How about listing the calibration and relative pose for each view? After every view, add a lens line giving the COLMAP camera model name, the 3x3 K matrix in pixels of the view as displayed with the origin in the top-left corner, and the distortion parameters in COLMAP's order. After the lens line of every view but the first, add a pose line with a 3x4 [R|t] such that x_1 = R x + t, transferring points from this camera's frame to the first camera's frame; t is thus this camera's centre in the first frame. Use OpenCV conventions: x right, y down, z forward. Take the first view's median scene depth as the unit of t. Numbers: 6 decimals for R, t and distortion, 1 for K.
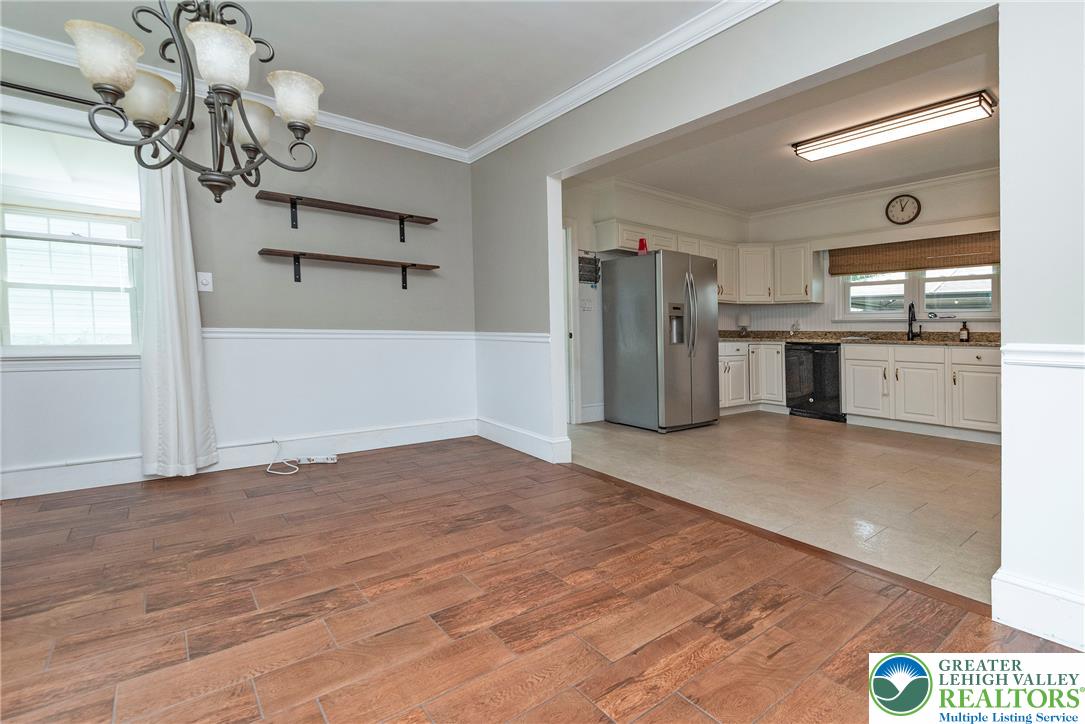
lens RADIAL K [[483.0, 0, 554.0], [0, 483.0, 342.1], [0, 0, 1]] dist [0.029743, -0.015239]
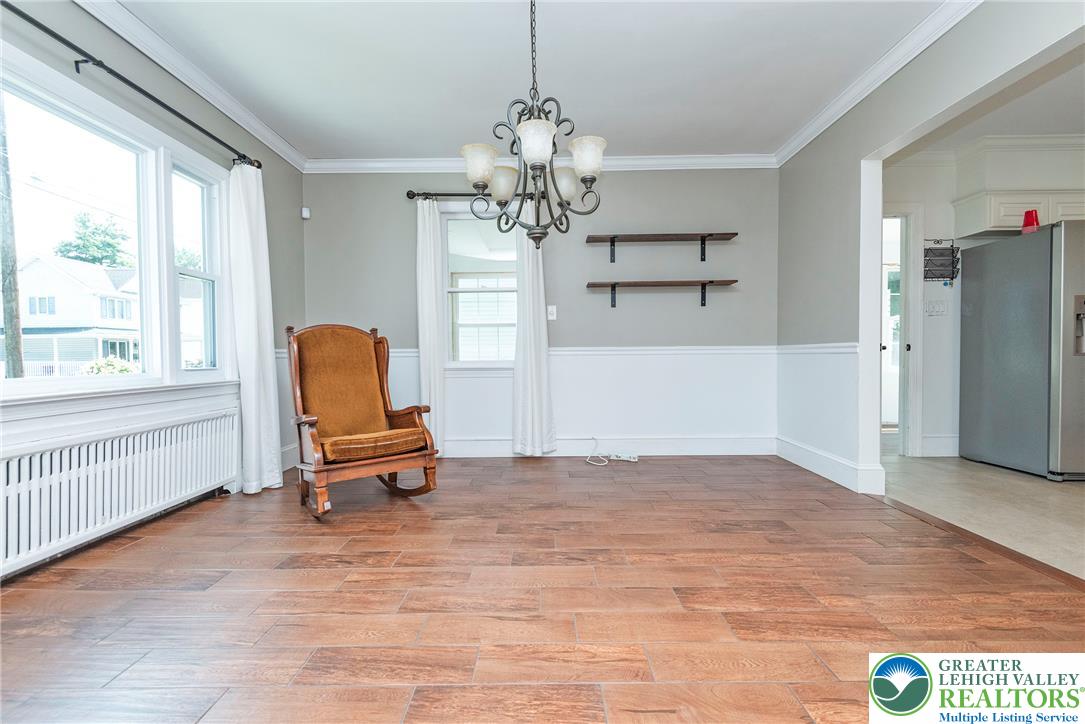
lens RADIAL K [[492.8, 0, 549.1], [0, 492.8, 366.4], [0, 0, 1]] dist [0.029253, -0.016911]
pose [[0.778920, -0.001458, -0.627121, 0.186204], [-0.000905, 0.999994, -0.003449, 0.044159], [0.627123, 0.003254, 0.778914, -0.052096]]
